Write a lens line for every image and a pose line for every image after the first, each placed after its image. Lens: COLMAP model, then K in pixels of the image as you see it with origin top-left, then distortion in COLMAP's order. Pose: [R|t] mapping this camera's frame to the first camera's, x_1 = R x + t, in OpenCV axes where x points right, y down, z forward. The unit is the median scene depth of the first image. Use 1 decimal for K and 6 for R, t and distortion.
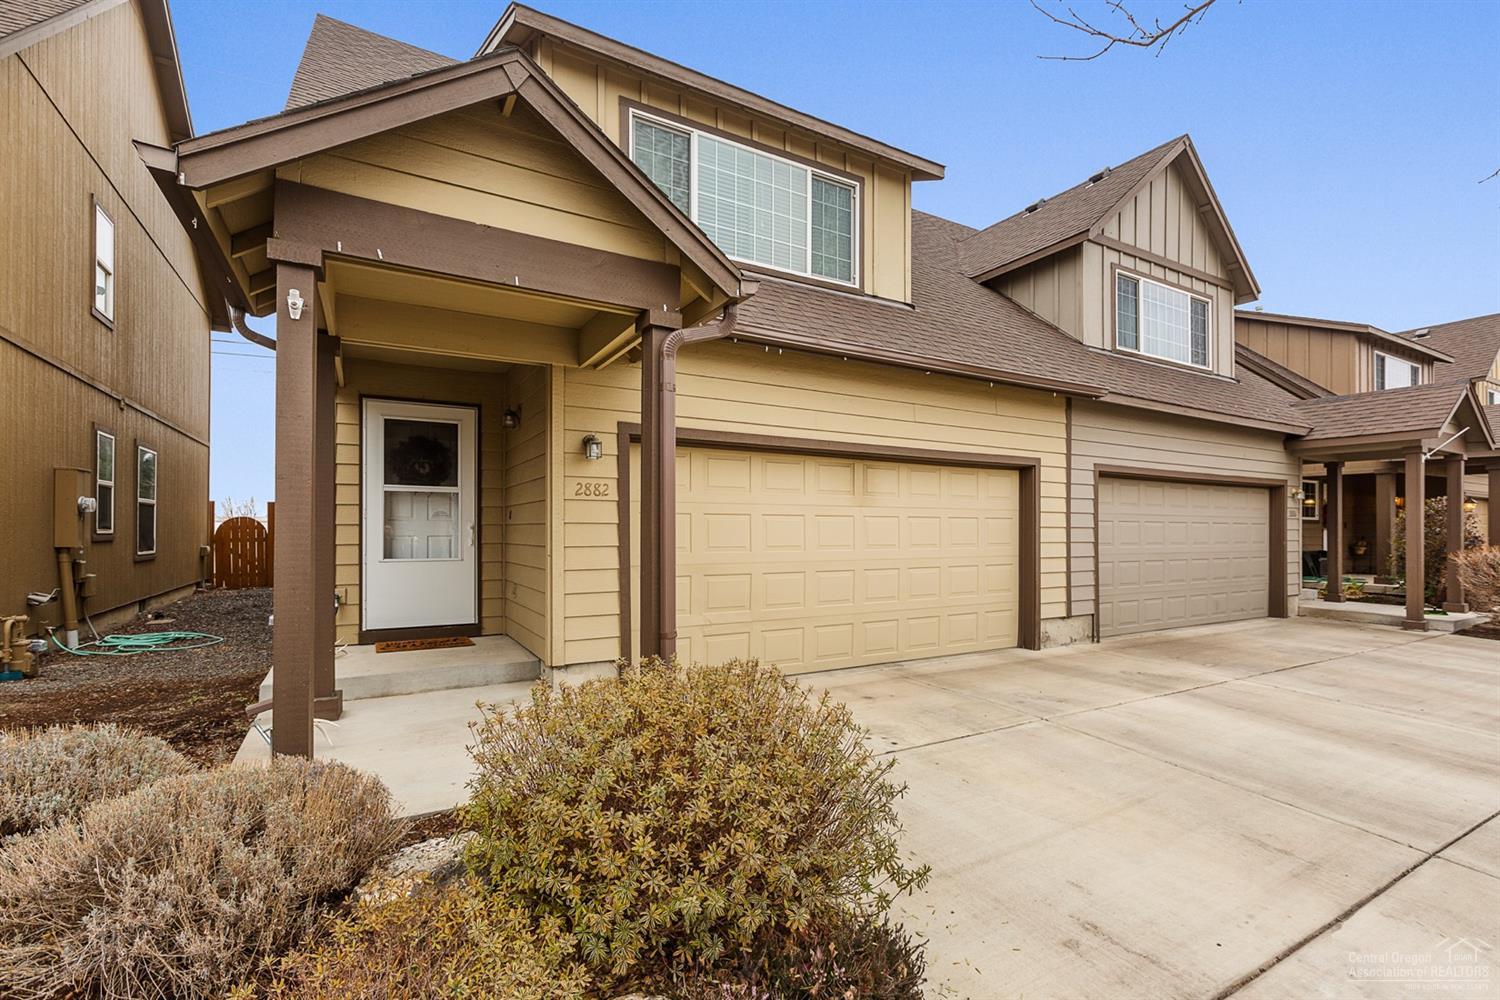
lens RADIAL K [[672.4, 0, 748.9], [0, 672.4, 504.6], [0, 0, 1]] dist [-0.000188, -0.000090]
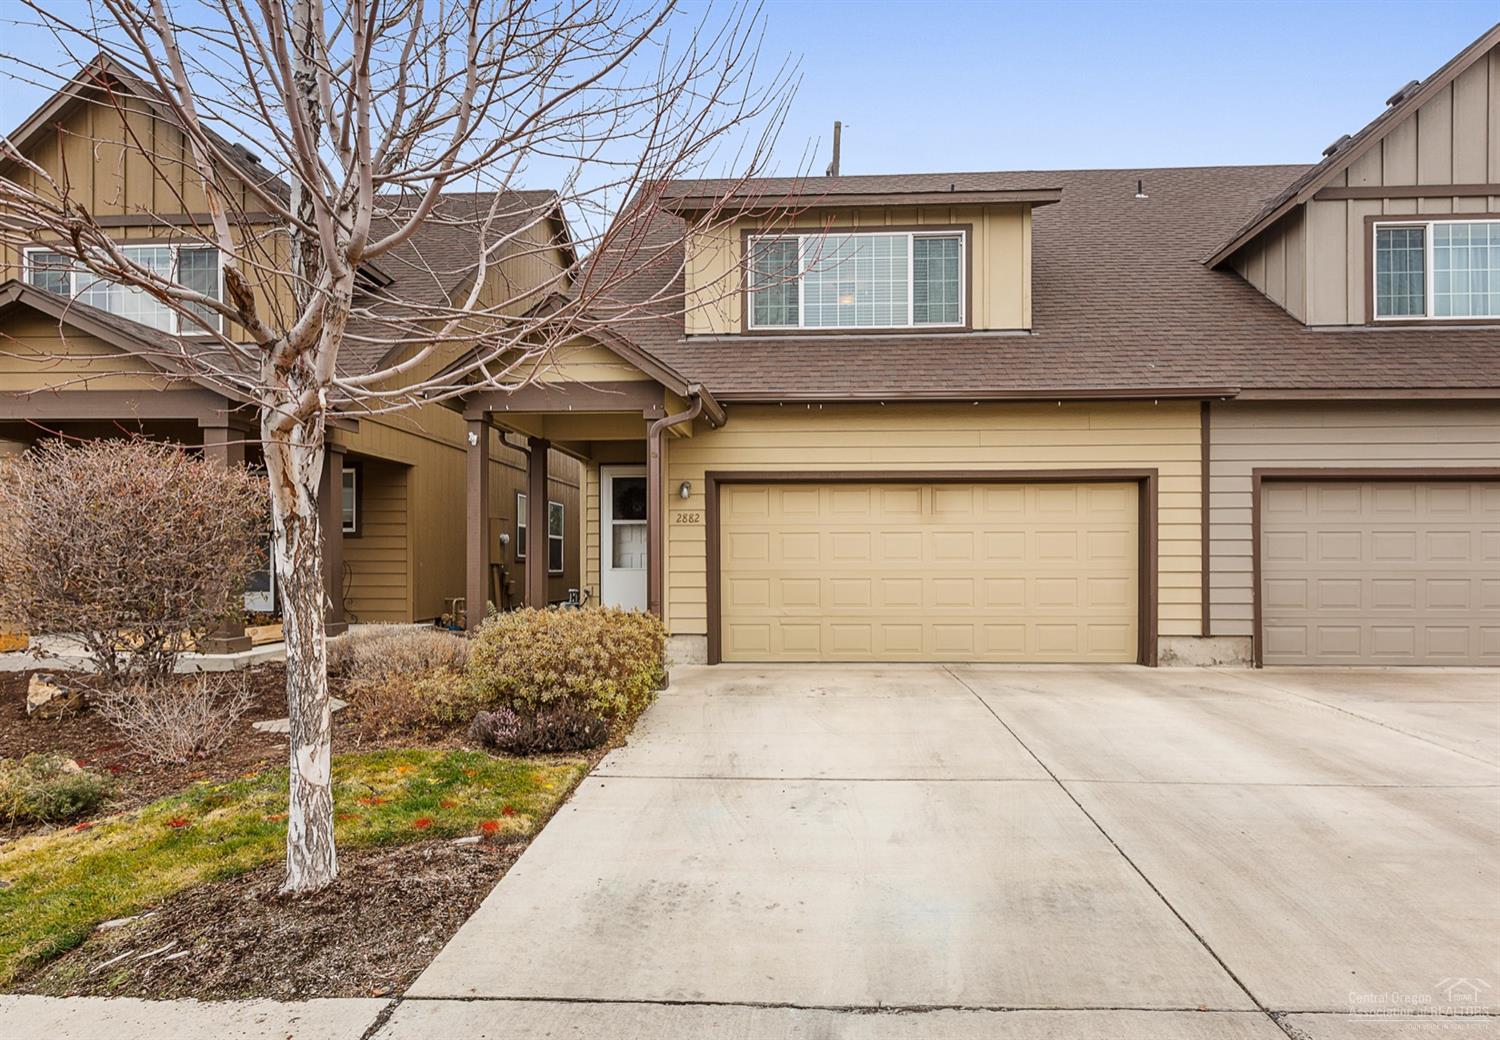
lens RADIAL K [[706.1, 0, 750.4], [0, 706.1, 526.4], [0, 0, 1]] dist [0.009796, -0.000018]
pose [[0.845812, -0.031644, -0.532541, 0.470412], [0.024402, 0.999489, -0.020635, 0.020664], [0.532922, 0.004458, 0.846153, -0.165392]]
